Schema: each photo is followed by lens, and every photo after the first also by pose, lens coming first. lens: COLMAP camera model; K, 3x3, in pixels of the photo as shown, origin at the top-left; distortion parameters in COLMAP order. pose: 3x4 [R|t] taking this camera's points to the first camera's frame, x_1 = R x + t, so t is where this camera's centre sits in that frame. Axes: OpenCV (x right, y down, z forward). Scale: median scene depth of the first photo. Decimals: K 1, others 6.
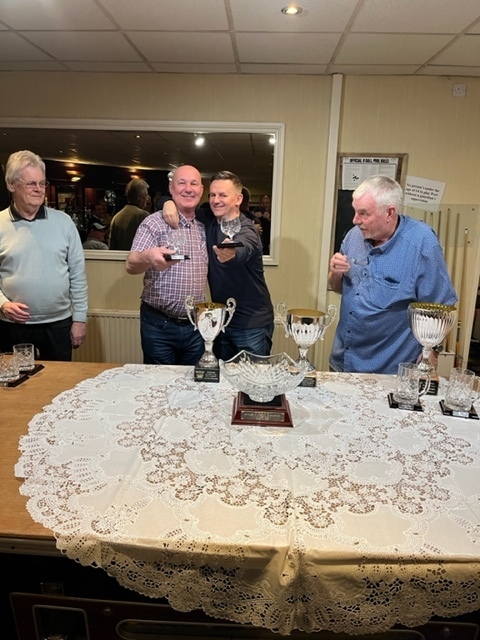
lens RADIAL K [[484.8, 0, 232.6], [0, 484.8, 318.8], [0, 0, 1]] dist [0.049104, -0.070839]
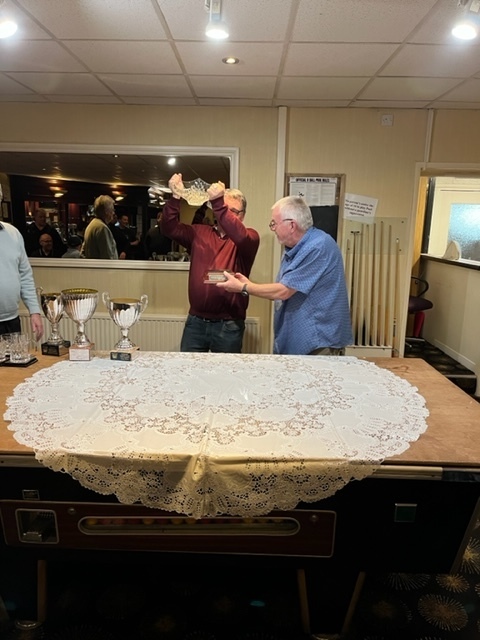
lens RADIAL K [[484.8, 0, 234.1], [0, 484.8, 319.6], [0, 0, 1]] dist [0.049104, -0.070839]
pose [[0.999492, -0.010790, 0.029981, 0.069640], [0.011562, 0.999603, -0.025700, 0.041871], [-0.029692, 0.026033, 0.999220, -0.172838]]
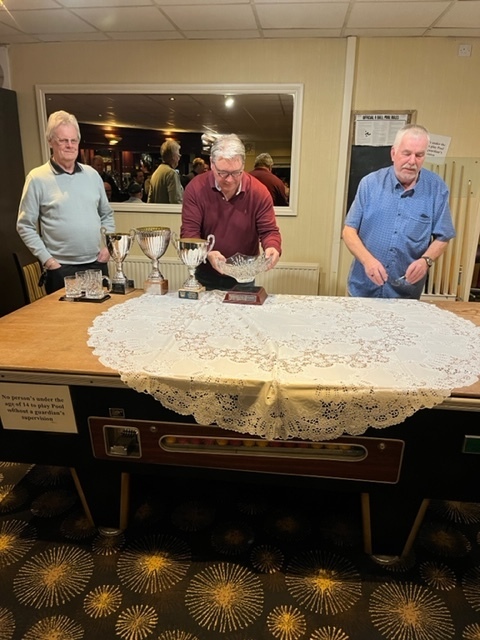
lens RADIAL K [[484.8, 0, 237.9], [0, 484.8, 325.3], [0, 0, 1]] dist [0.049104, -0.070839]
pose [[0.998083, 0.007961, -0.061371, 0.038353], [-0.003042, 0.996803, 0.079844, 0.068217], [0.061810, -0.079504, 0.994916, -0.186622]]
